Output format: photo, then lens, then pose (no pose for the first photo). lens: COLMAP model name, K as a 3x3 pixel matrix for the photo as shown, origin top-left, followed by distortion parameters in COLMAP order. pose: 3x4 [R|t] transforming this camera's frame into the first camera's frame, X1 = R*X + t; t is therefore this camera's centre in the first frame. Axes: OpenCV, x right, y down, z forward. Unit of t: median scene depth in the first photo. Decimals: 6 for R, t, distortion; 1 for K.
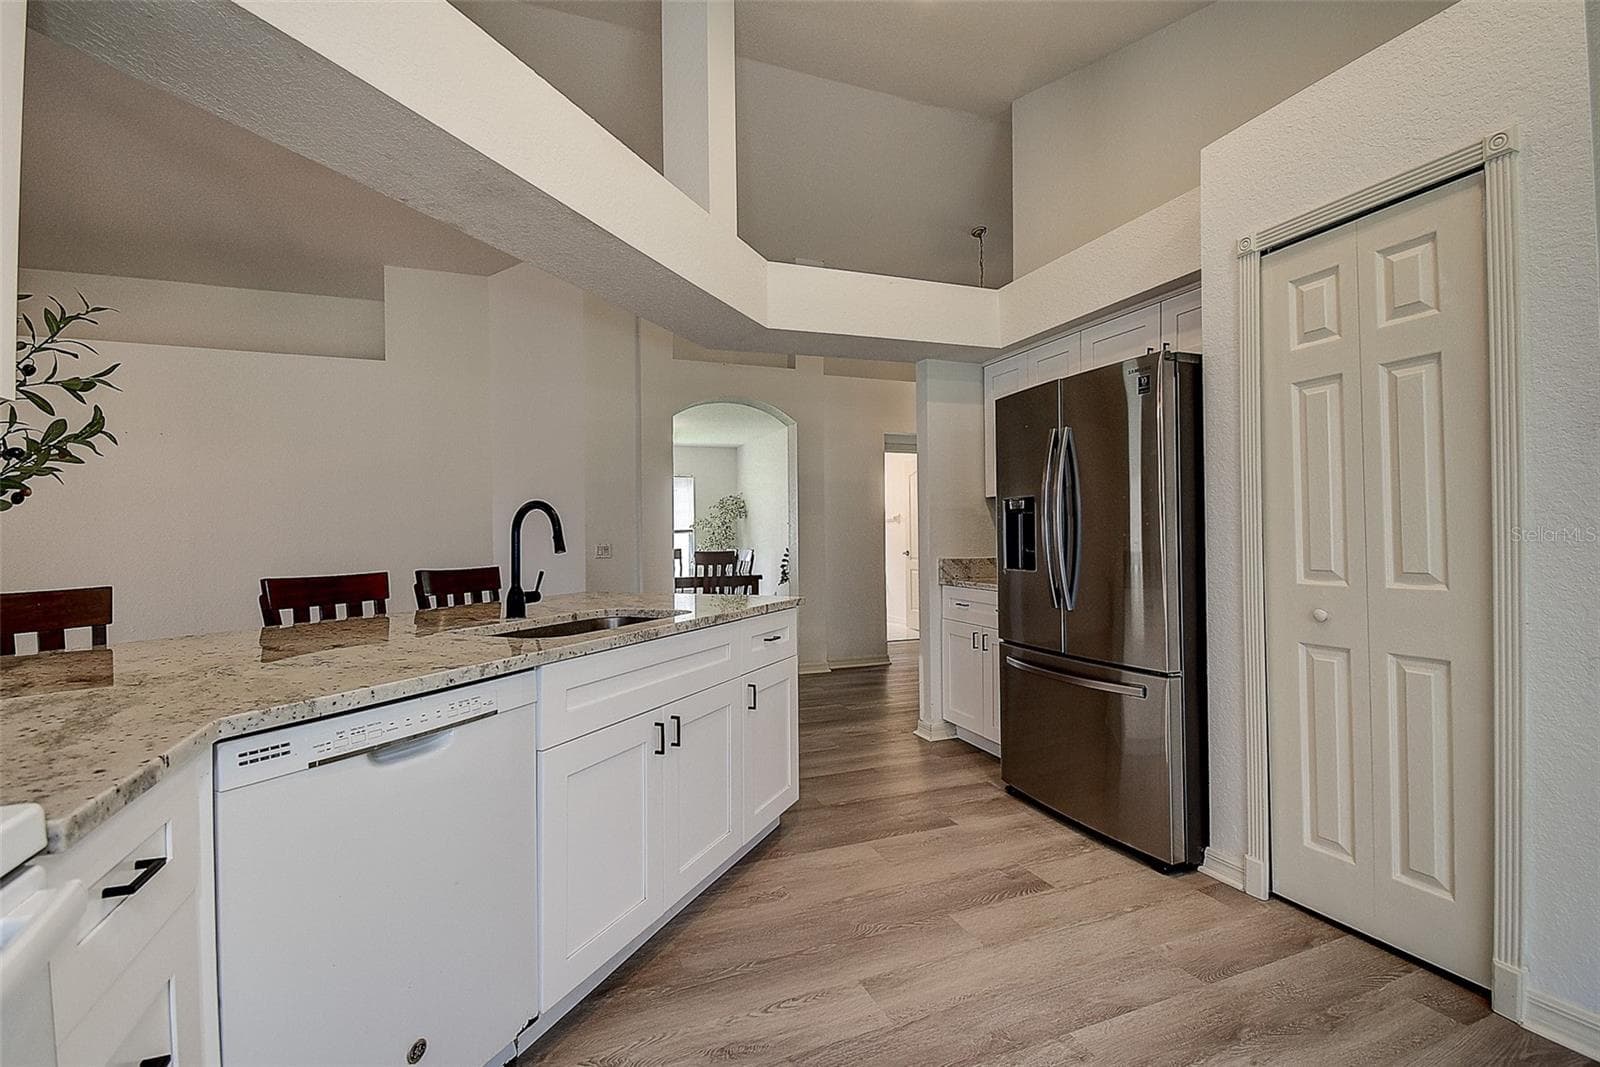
lens RADIAL K [[717.7, 0, 801.9], [0, 717.7, 527.2], [0, 0, 1]] dist [0.014546, -0.010957]
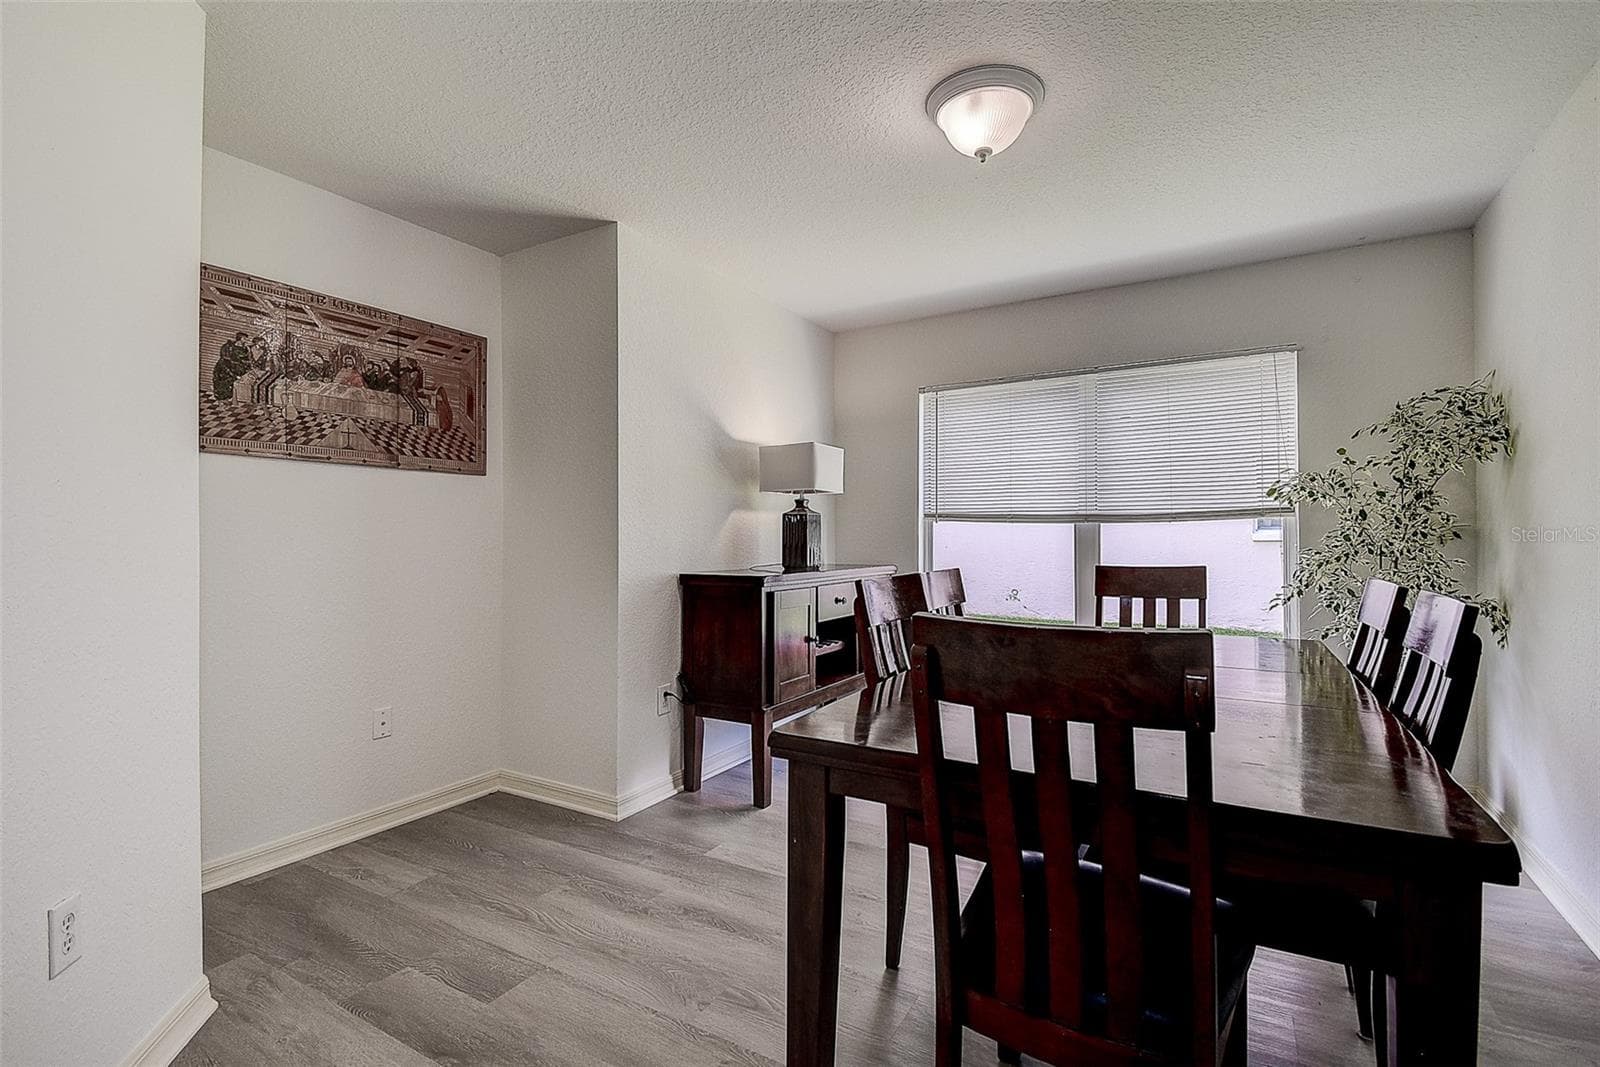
lens RADIAL K [[717.7, 0, 800.6], [0, 717.7, 532.3], [0, 0, 1]] dist [0.014546, -0.010957]
pose [[0.607771, 0.008997, -0.794061, -0.096571], [0.005453, 0.999865, 0.015502, 0.037576], [0.794094, -0.013751, 0.607640, 2.457923]]
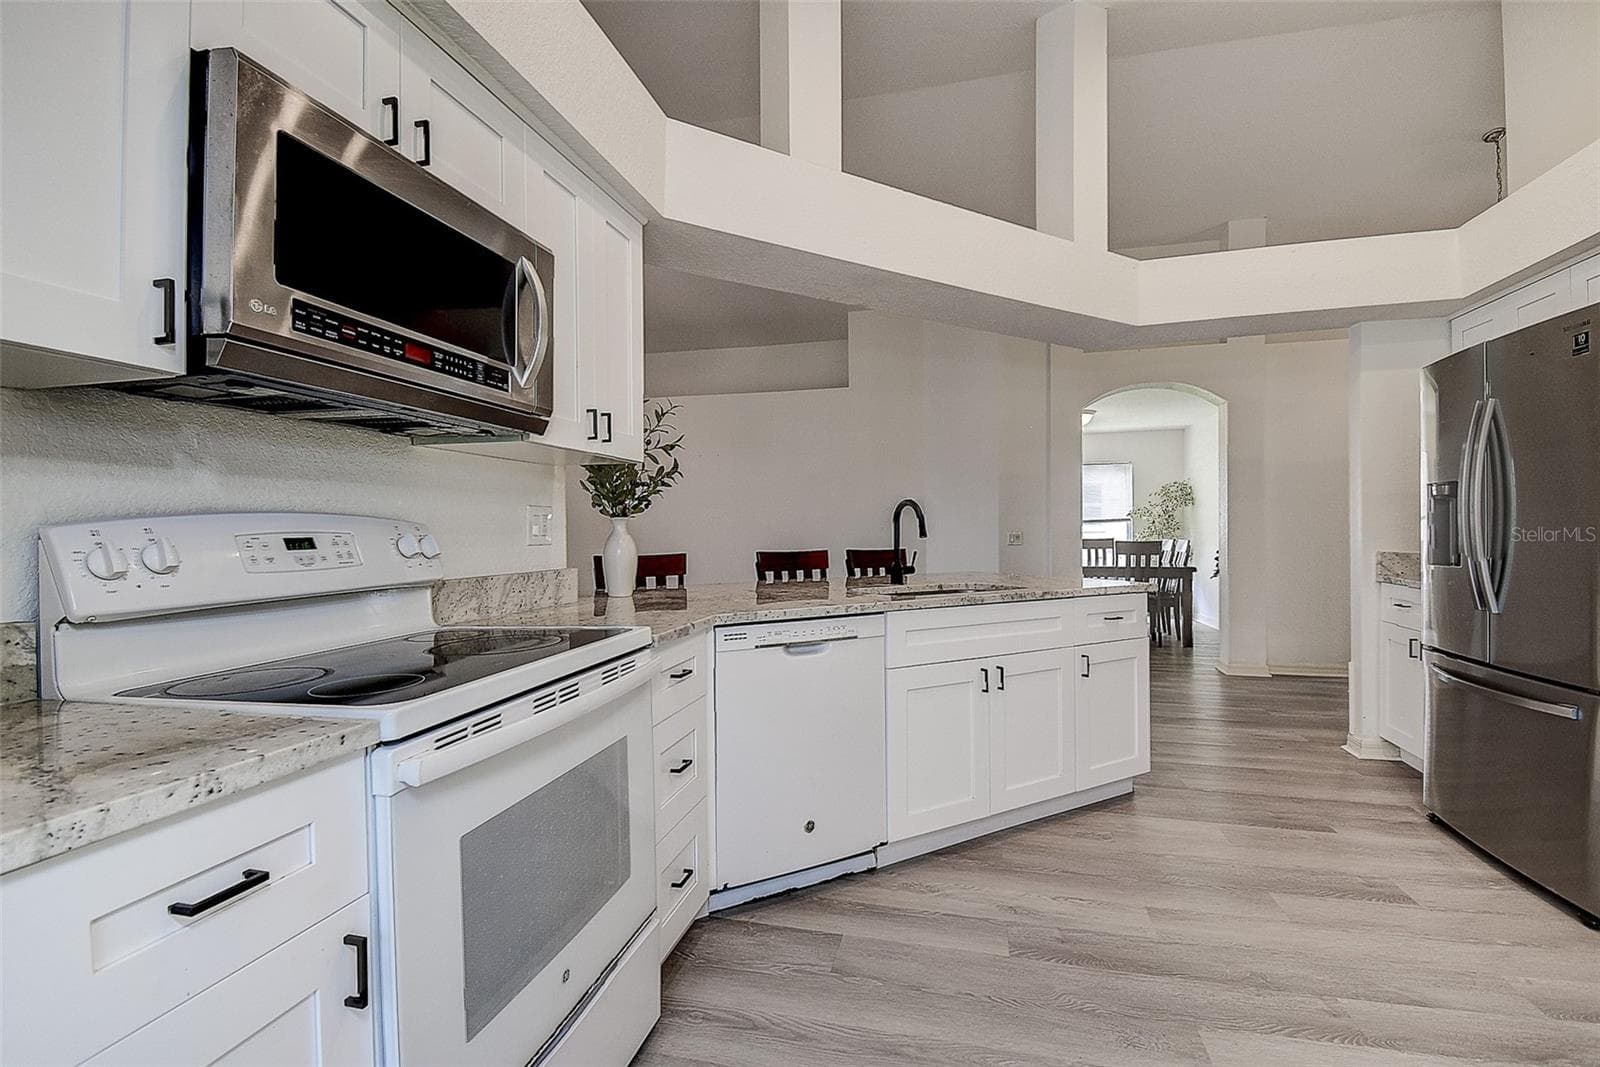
lens RADIAL K [[717.7, 0, 783.1], [0, 717.7, 535.4], [0, 0, 1]] dist [0.014546, -0.010957]
pose [[0.797220, 0.011323, -0.603582, 0.240863], [0.005084, 0.999663, 0.025469, -0.003460], [0.603667, -0.023373, 0.796894, -0.210807]]
